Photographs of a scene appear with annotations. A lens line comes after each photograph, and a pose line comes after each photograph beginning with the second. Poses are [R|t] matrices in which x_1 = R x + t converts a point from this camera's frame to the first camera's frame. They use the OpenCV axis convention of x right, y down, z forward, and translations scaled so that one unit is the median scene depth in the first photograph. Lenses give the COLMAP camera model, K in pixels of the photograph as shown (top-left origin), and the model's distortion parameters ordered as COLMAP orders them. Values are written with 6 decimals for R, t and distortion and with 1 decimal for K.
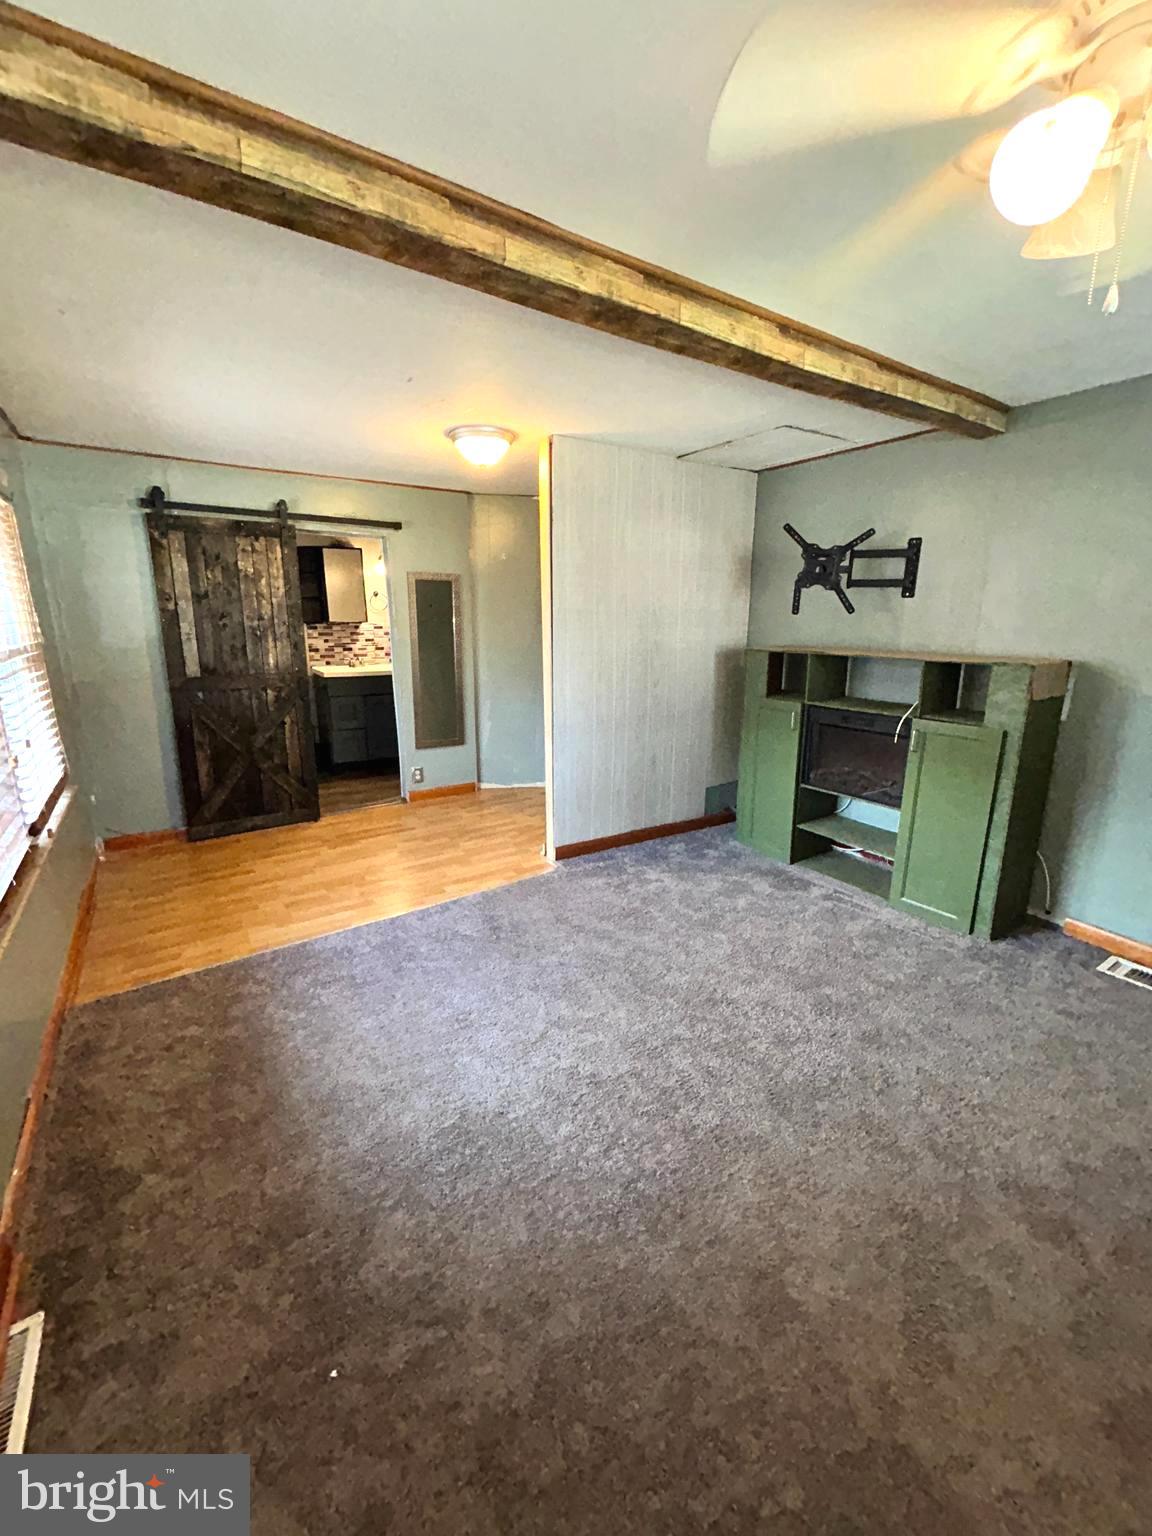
lens RADIAL K [[618.4, 0, 578.7], [0, 618.4, 766.5], [0, 0, 1]] dist [-0.001663, 0.001723]
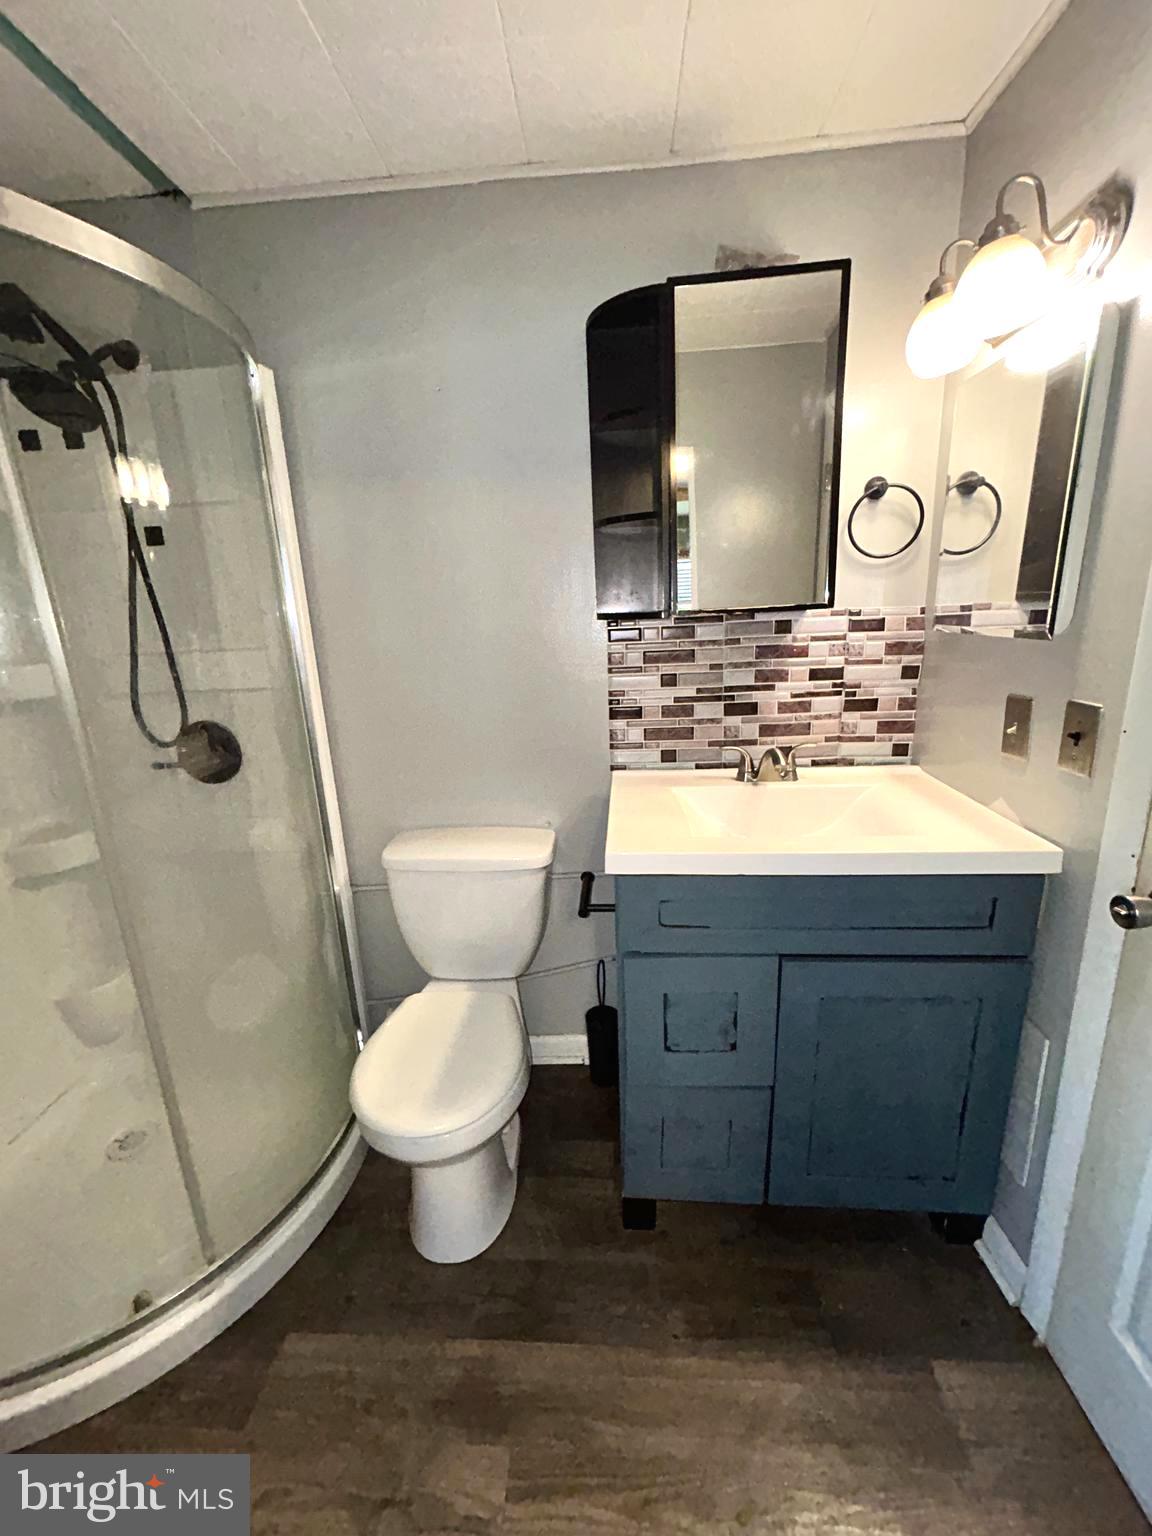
lens RADIAL K [[618.4, 0, 574.4], [0, 618.4, 767.2], [0, 0, 1]] dist [-0.001663, 0.001723]
pose [[0.797211, 0.111240, -0.593363, -0.322544], [-0.098747, 0.993667, 0.053615, -0.206370], [0.595570, 0.015851, 0.803147, 0.888194]]
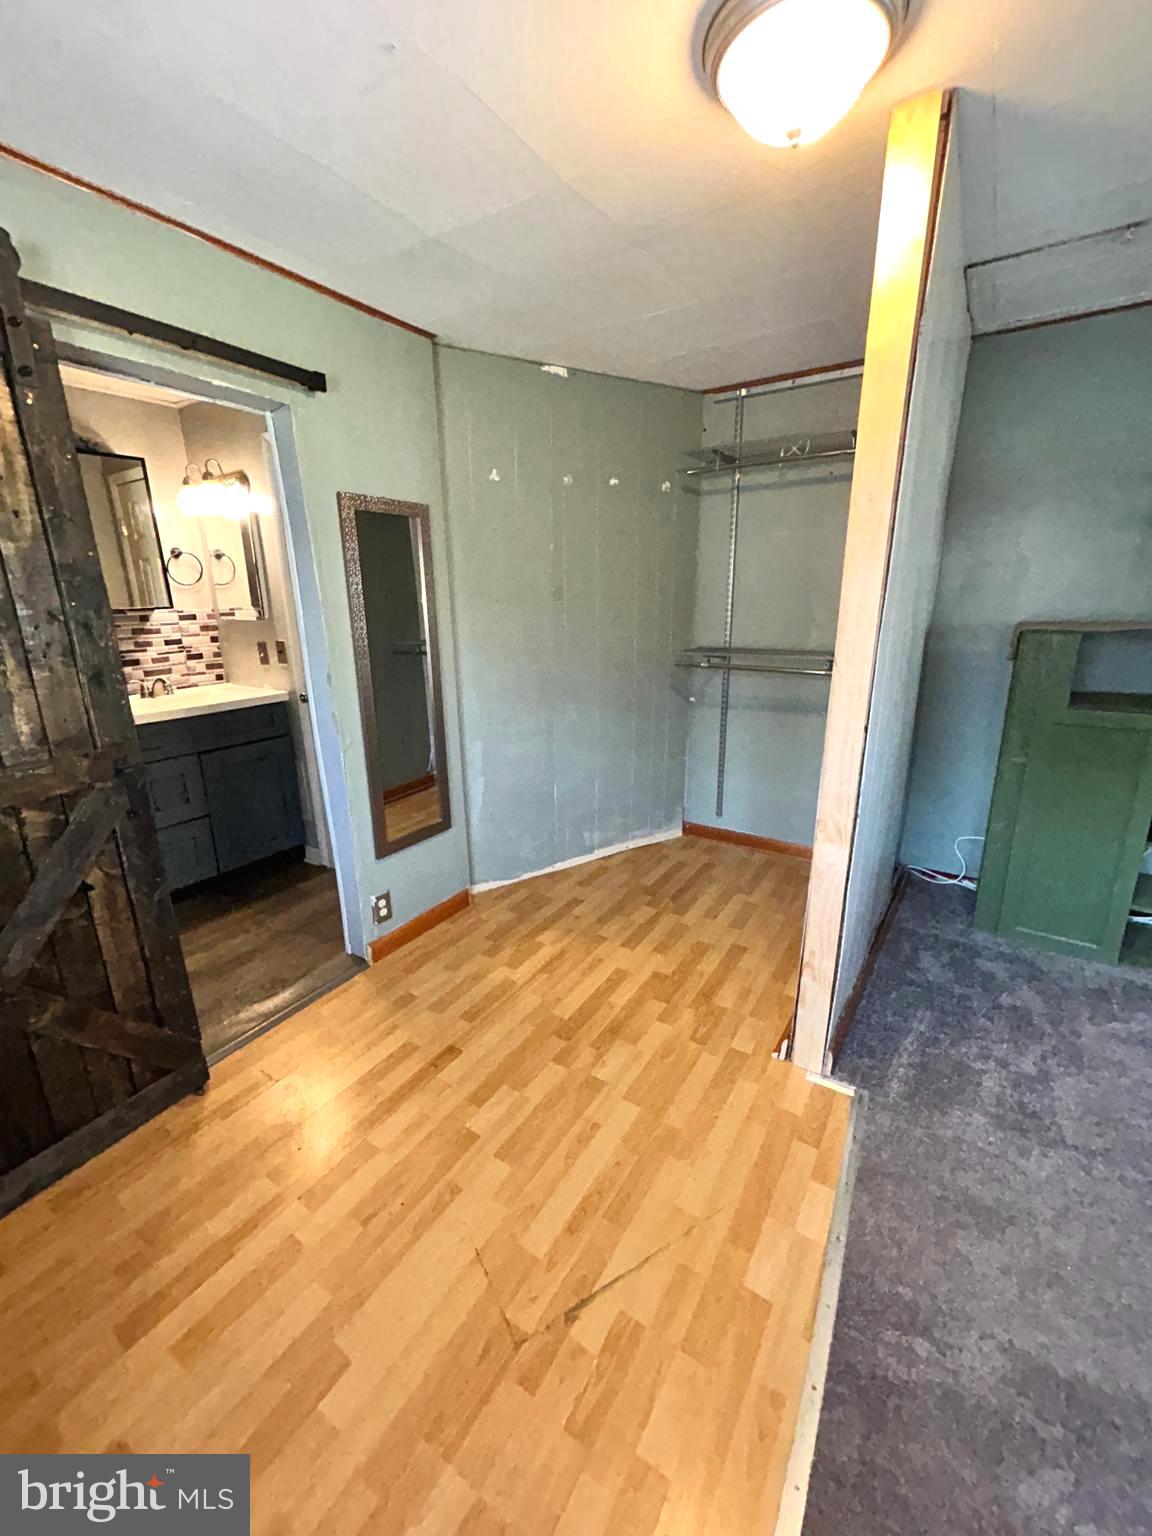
lens RADIAL K [[618.4, 0, 569.5], [0, 618.4, 763.4], [0, 0, 1]] dist [-0.001663, 0.001723]
pose [[0.918085, -0.128848, 0.374858, -0.293585], [0.116766, 0.991642, 0.054875, -0.112595], [-0.378796, -0.006610, 0.925457, 0.474257]]
